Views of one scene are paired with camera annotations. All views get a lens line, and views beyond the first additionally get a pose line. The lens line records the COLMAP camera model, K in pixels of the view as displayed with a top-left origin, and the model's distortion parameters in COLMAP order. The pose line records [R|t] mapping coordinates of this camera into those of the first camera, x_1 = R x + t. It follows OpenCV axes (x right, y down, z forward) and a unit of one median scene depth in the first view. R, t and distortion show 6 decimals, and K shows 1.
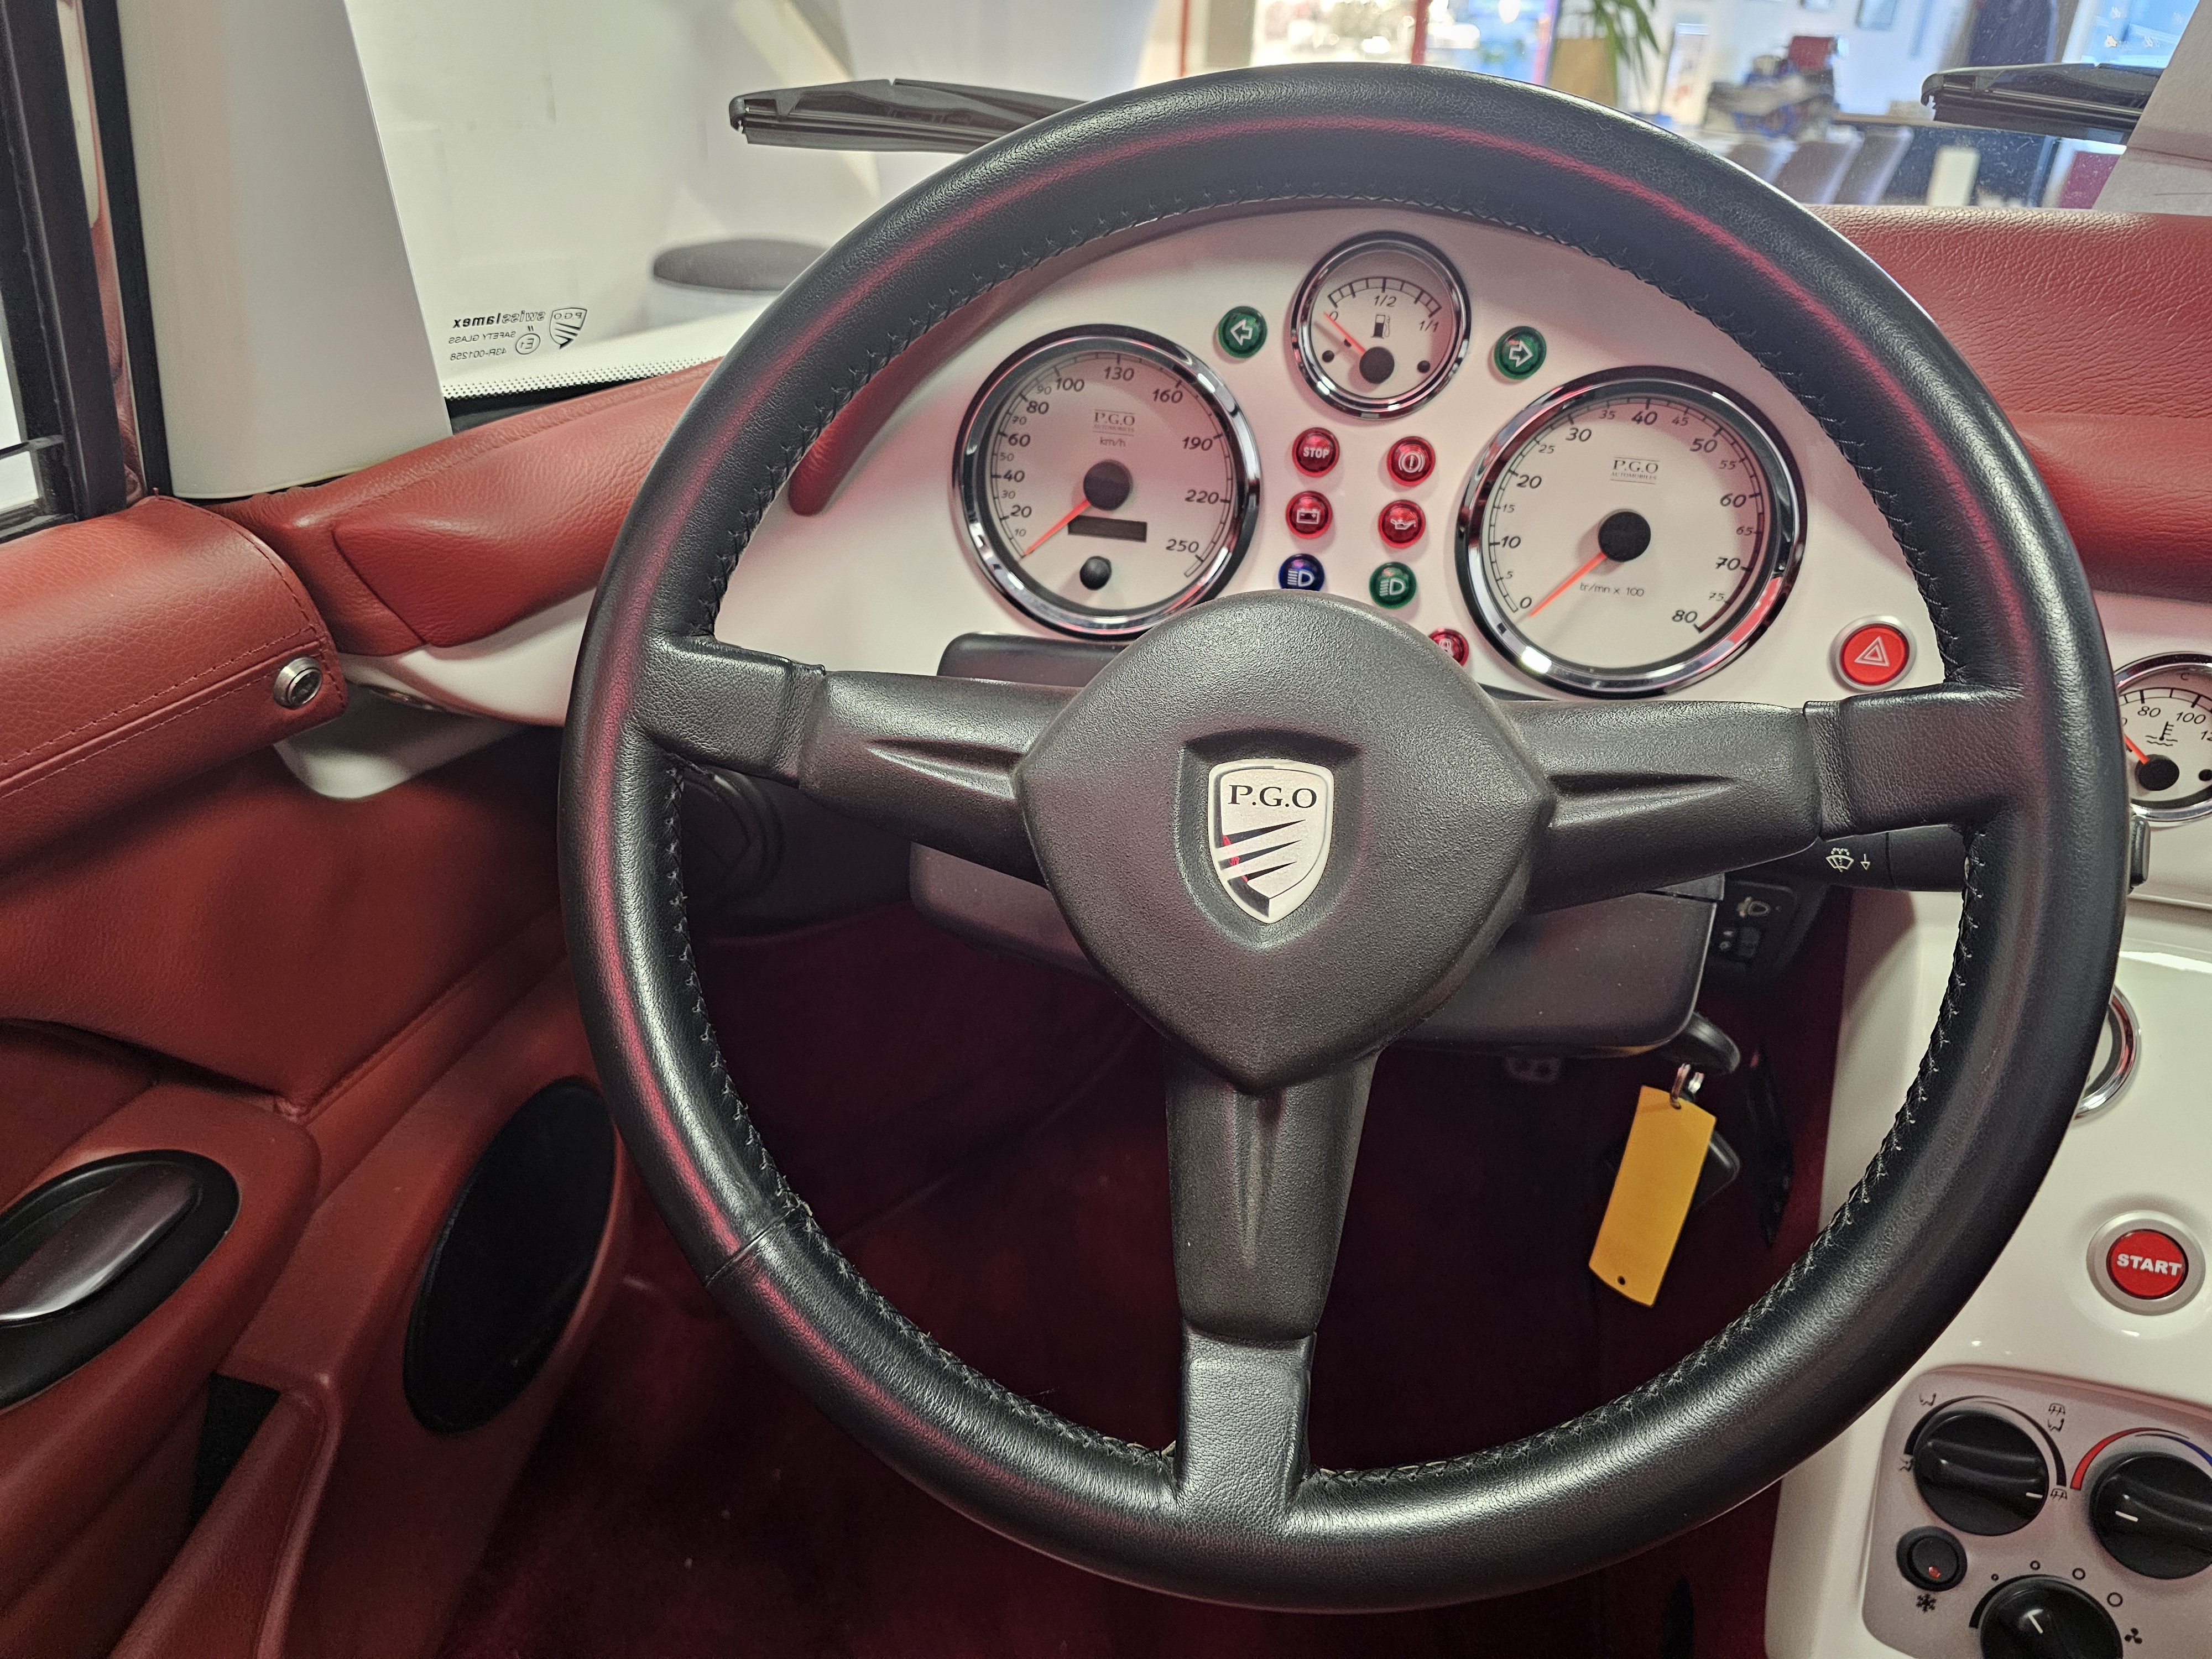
lens RADIAL K [[1480.1, 0, 1099.8], [0, 1480.1, 816.5], [0, 0, 1]] dist [0.023632, -0.018679]
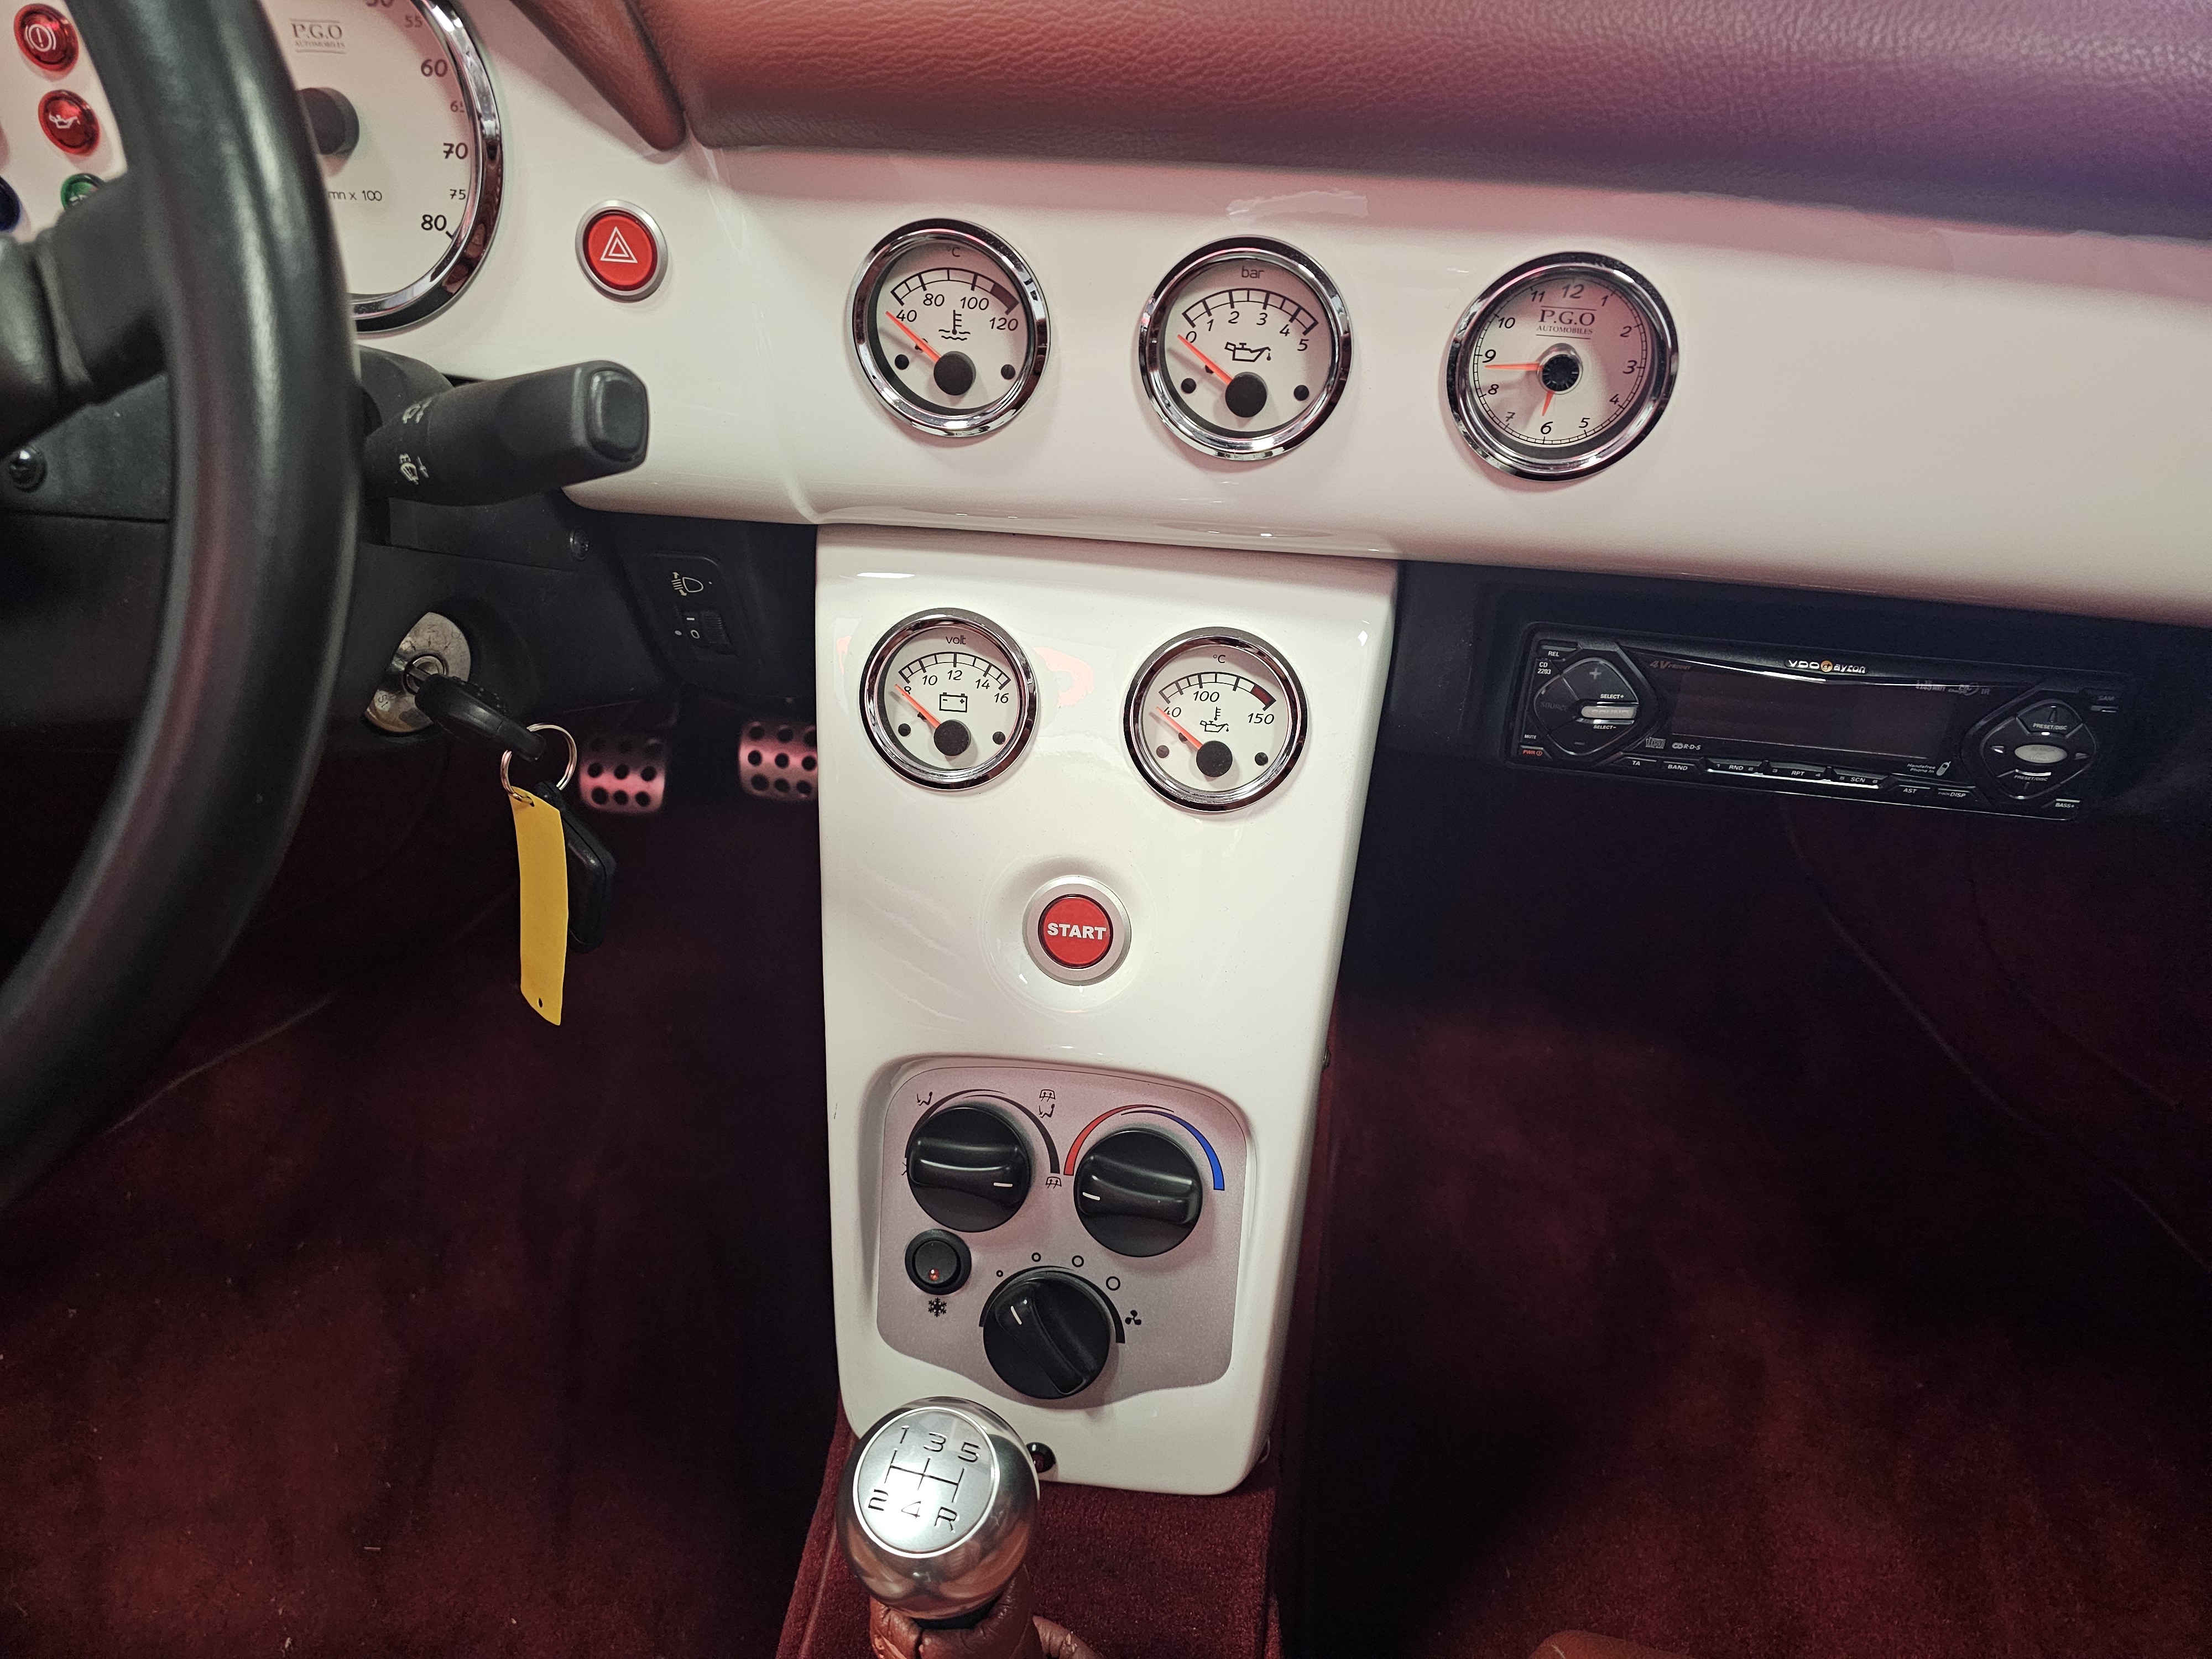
lens RADIAL K [[1480.1, 0, 1105.6], [0, 1480.1, 816.8], [0, 0, 1]] dist [0.023632, -0.018679]
pose [[0.994508, -0.079481, 0.068089, 0.685187], [0.071862, 0.991567, 0.107843, 0.136108], [-0.076086, -0.102357, 0.991834, 0.095113]]
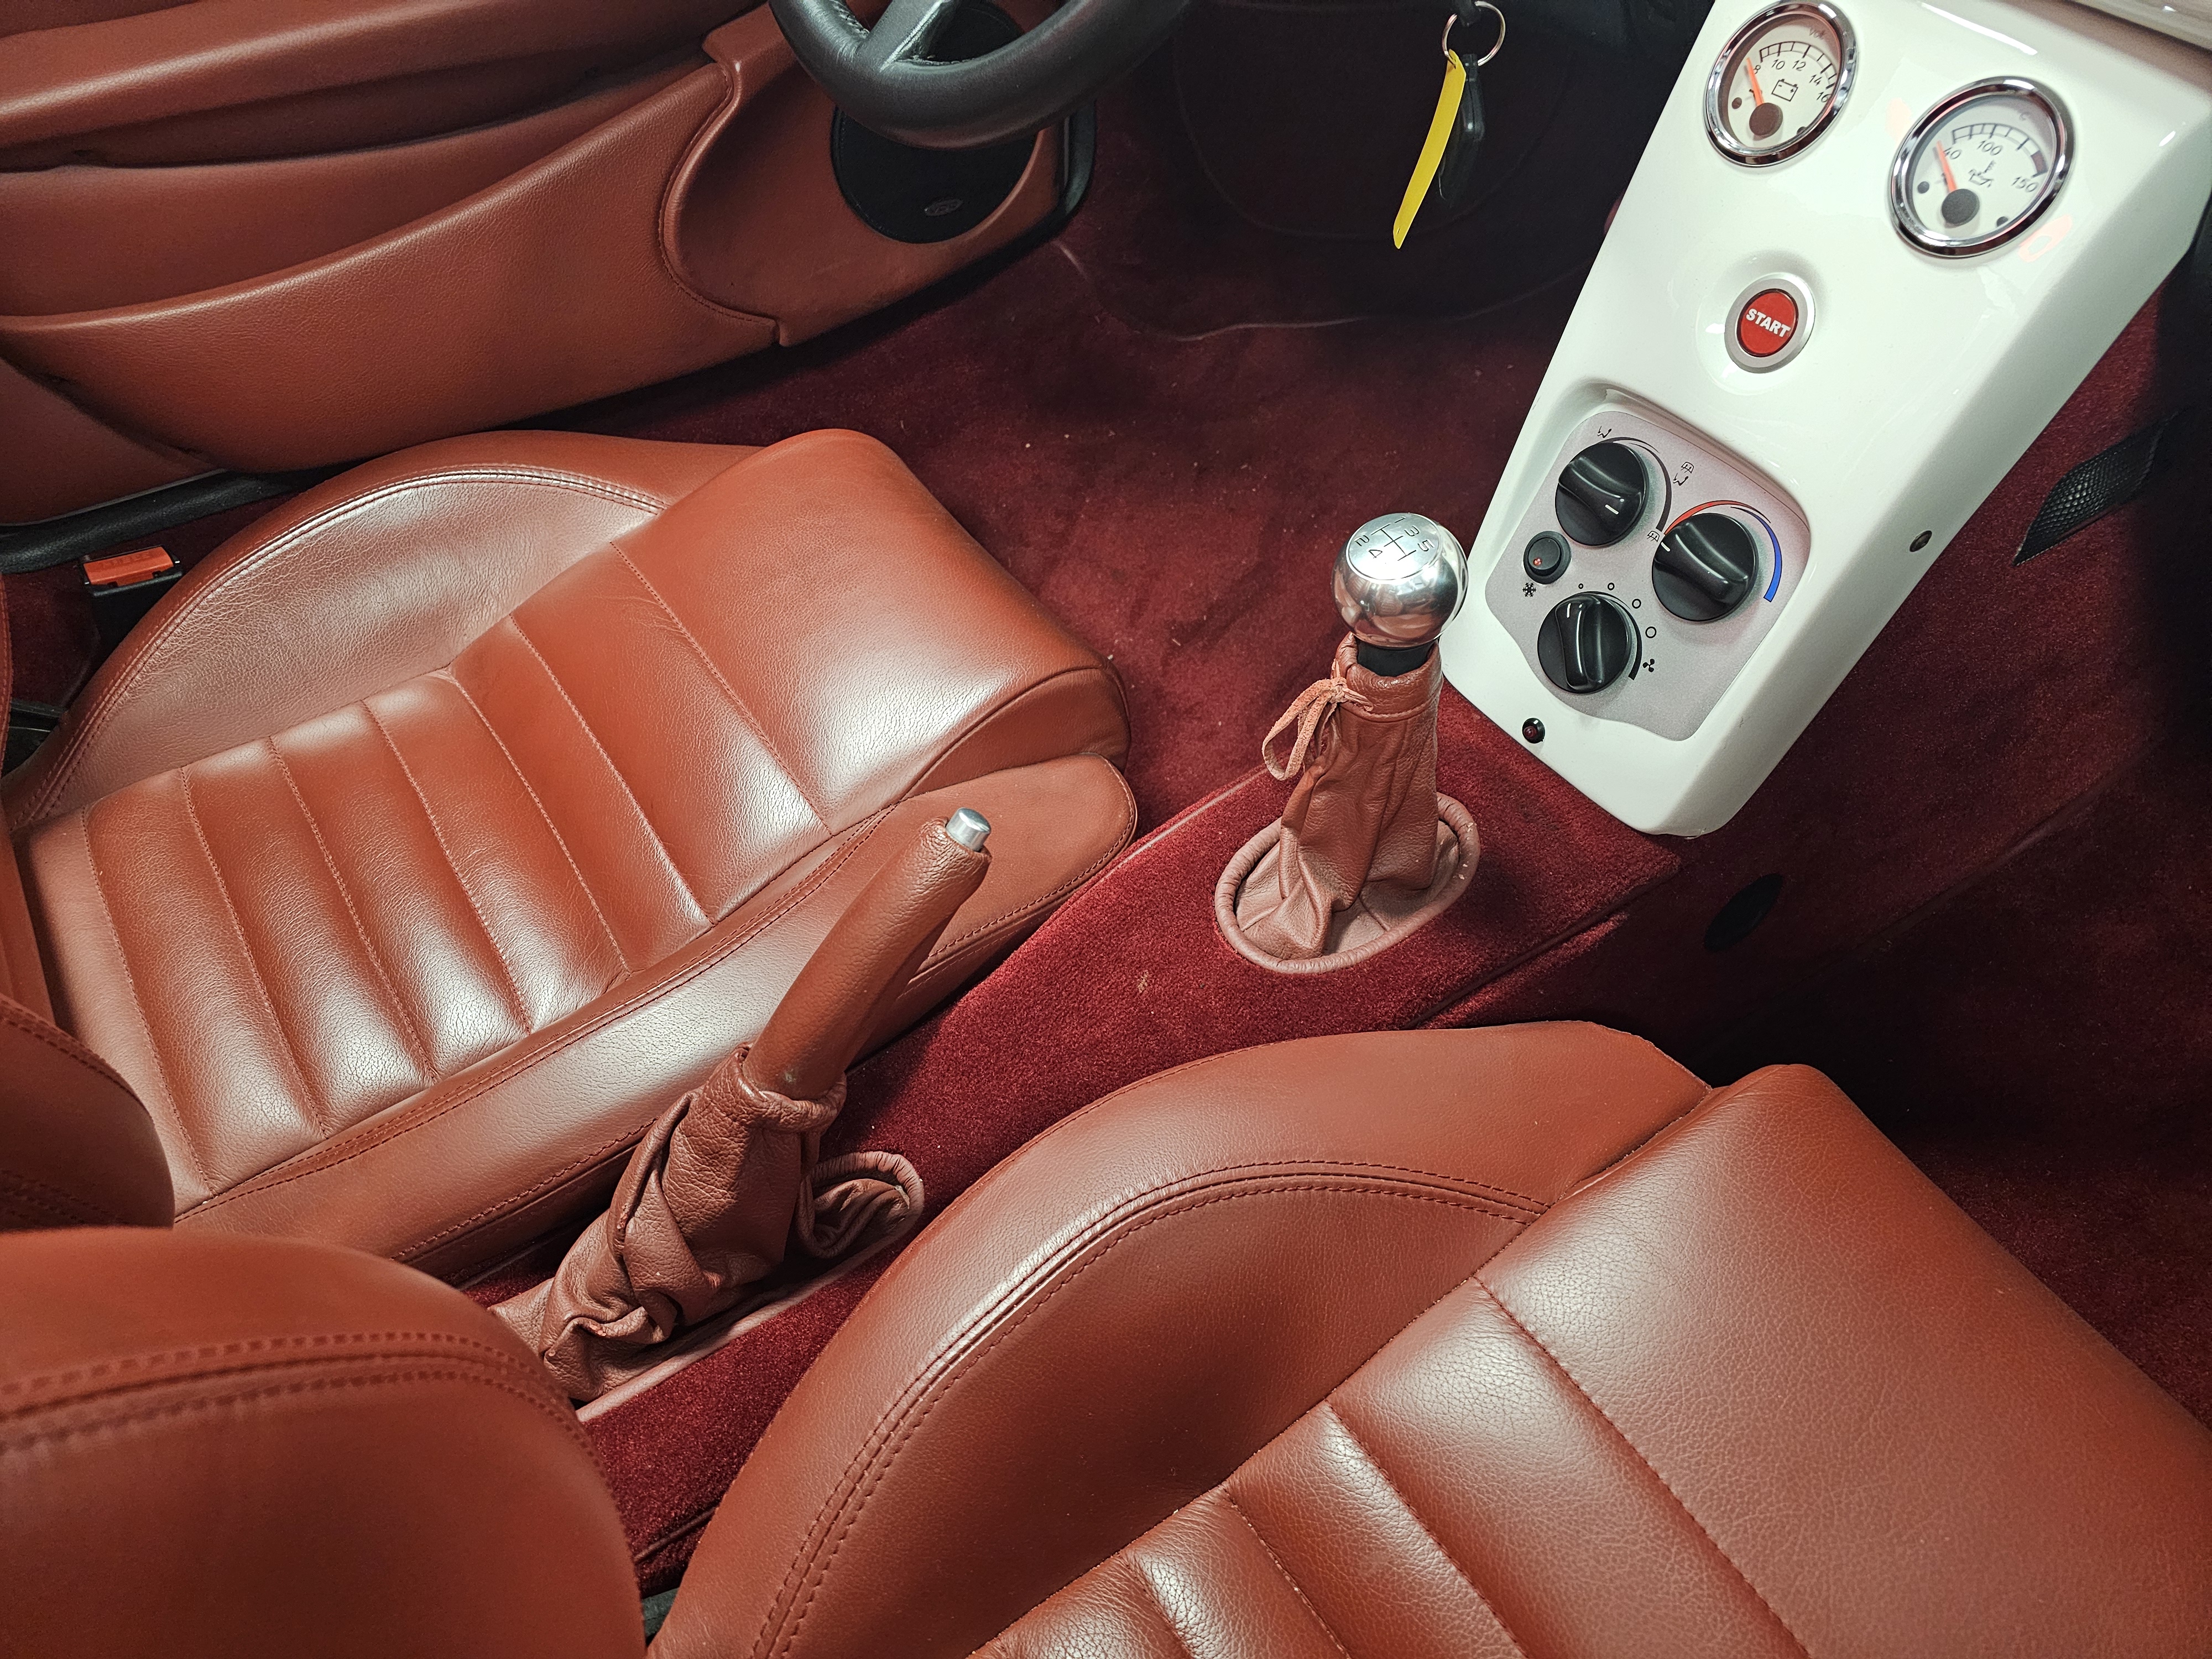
lens RADIAL K [[1480.1, 0, 1093.0], [0, 1480.1, 841.0], [0, 0, 1]] dist [0.023632, -0.018679]
pose [[0.733130, 0.481679, -0.480110, 1.083052], [-0.275466, 0.855768, 0.437927, 0.292979], [0.621803, -0.188803, 0.760075, -0.224495]]
